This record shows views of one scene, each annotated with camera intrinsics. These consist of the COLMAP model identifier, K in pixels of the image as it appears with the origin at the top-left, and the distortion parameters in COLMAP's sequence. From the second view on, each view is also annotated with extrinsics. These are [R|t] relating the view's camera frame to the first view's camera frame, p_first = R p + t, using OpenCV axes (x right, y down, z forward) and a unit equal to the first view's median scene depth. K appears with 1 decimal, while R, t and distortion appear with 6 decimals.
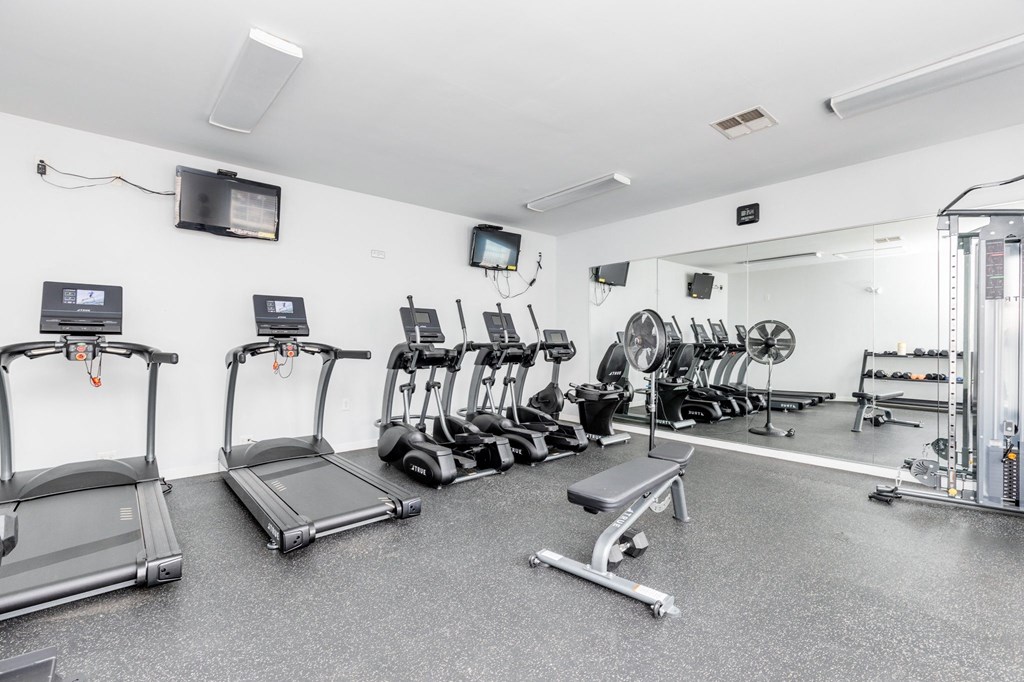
lens RADIAL K [[464.8, 0, 516.2], [0, 464.8, 342.6], [0, 0, 1]] dist [-0.037303, 0.006455]
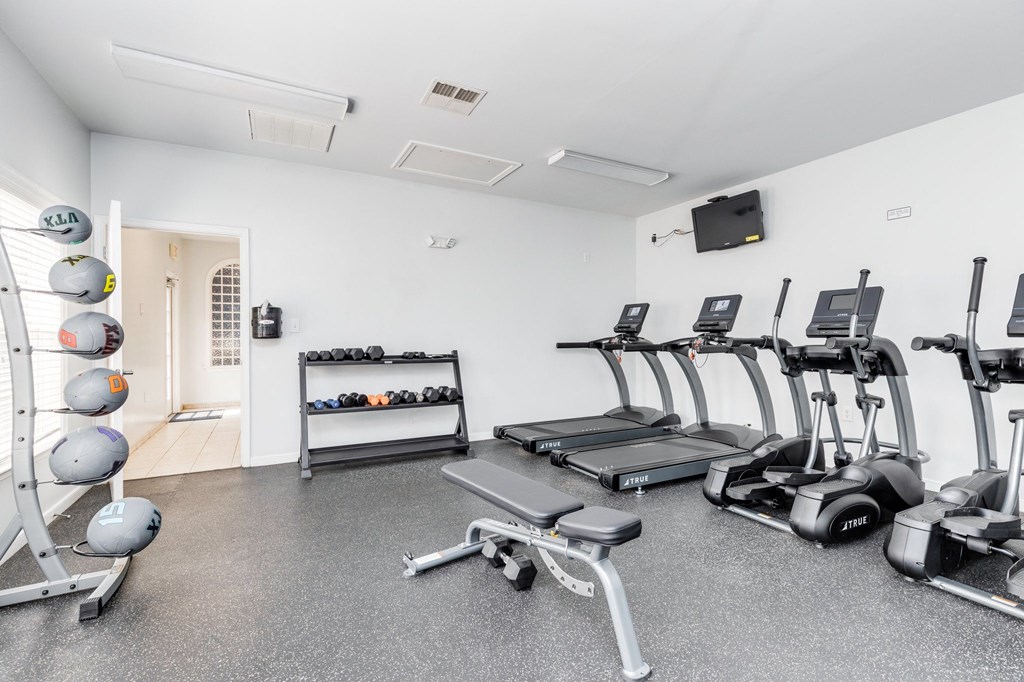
lens RADIAL K [[464.8, 0, 516.2], [0, 464.8, 342.6], [0, 0, 1]] dist [-0.037303, 0.006455]
pose [[-0.227465, 0.016277, -0.973650, 0.715775], [0.002723, 0.999867, 0.016079, -0.007812], [0.973782, 0.001006, -0.227479, 0.778091]]
